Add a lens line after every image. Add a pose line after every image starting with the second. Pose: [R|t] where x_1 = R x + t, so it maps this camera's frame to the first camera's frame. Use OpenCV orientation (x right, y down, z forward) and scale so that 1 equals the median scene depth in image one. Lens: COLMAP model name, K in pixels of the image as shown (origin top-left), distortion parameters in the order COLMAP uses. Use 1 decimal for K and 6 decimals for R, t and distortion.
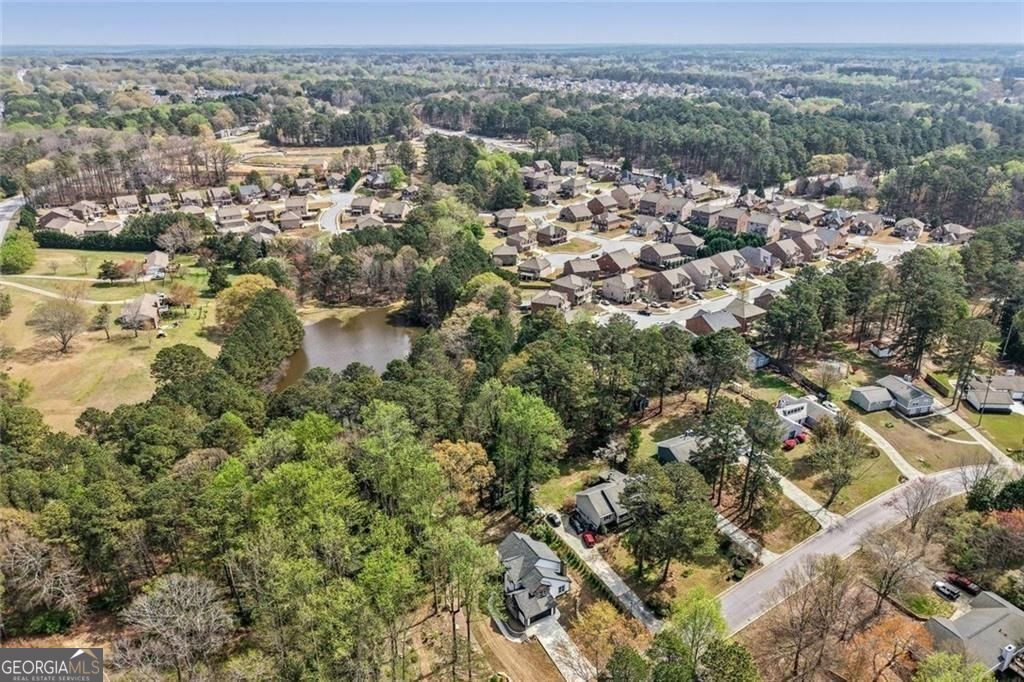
lens RADIAL K [[702.2, 0, 515.3], [0, 702.2, 336.5], [0, 0, 1]] dist [0.043997, -0.066127]
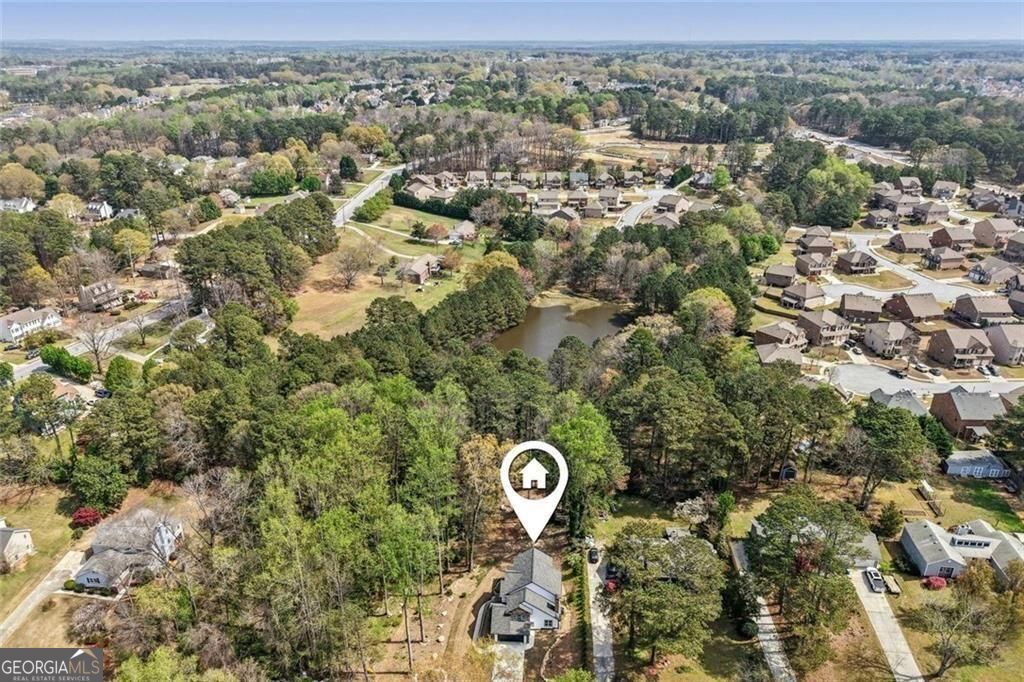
lens RADIAL K [[702.2, 0, 515.3], [0, 702.2, 336.5], [0, 0, 1]] dist [0.043997, -0.066127]
pose [[0.832514, 0.217292, -0.509613, 0.150388], [-0.214358, 0.974566, 0.065362, -0.022948], [0.510854, 0.054824, 0.857917, 0.054401]]
